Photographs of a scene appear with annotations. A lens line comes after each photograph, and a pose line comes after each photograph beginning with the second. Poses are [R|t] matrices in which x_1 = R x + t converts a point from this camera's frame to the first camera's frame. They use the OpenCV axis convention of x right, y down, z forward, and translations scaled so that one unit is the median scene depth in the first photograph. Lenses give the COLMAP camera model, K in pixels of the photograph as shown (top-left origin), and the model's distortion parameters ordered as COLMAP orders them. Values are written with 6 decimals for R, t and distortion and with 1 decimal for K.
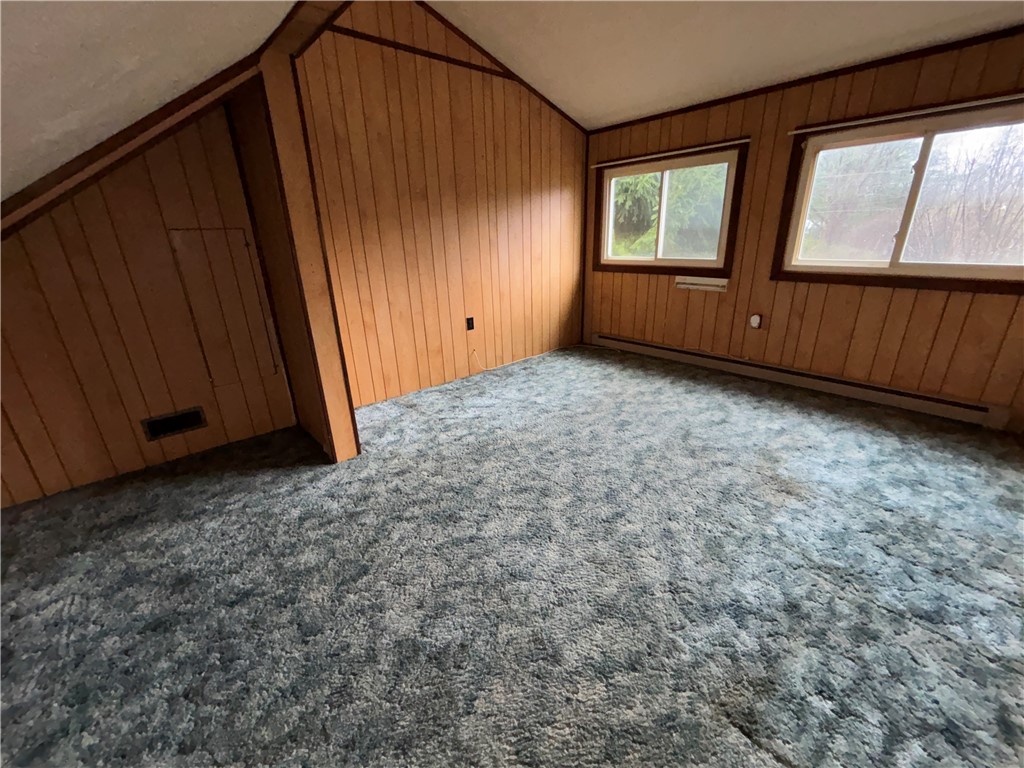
lens RADIAL K [[415.6, 0, 510.0], [0, 415.6, 385.6], [0, 0, 1]] dist [0.001258, 0.000395]
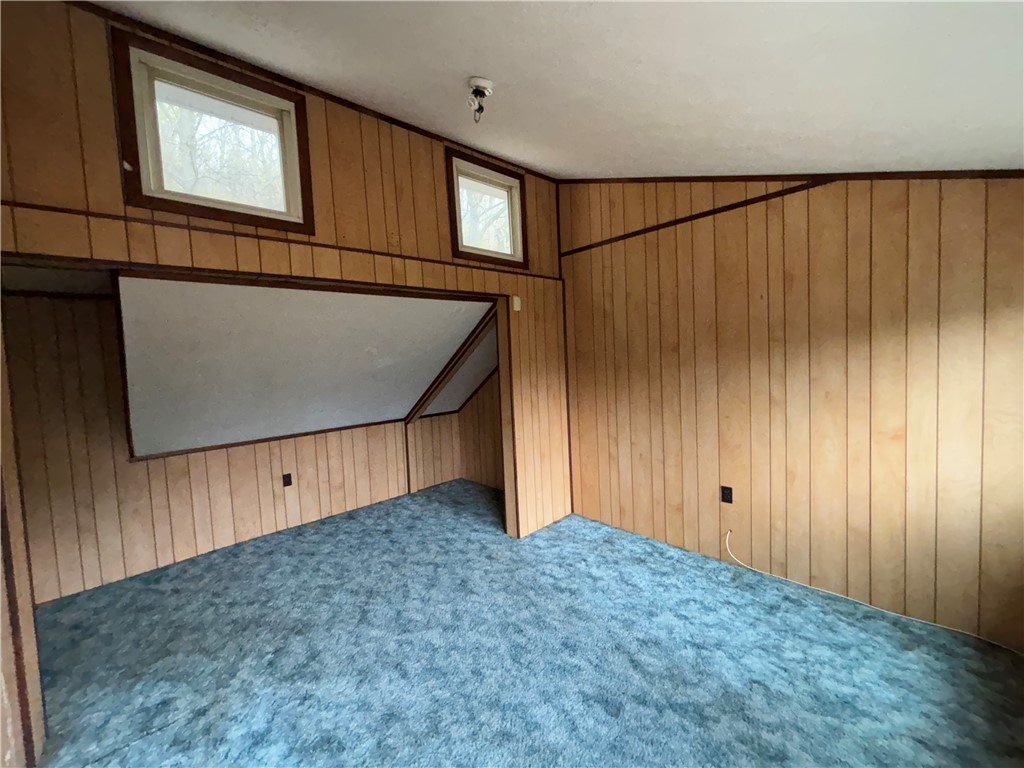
lens RADIAL K [[415.6, 0, 509.8], [0, 415.6, 379.3], [0, 0, 1]] dist [0.001258, 0.000395]
pose [[0.022827, 0.081647, -0.996400, 0.831043], [-0.301081, 0.950950, 0.071025, -0.366893], [0.953325, 0.298376, 0.046289, 0.652248]]
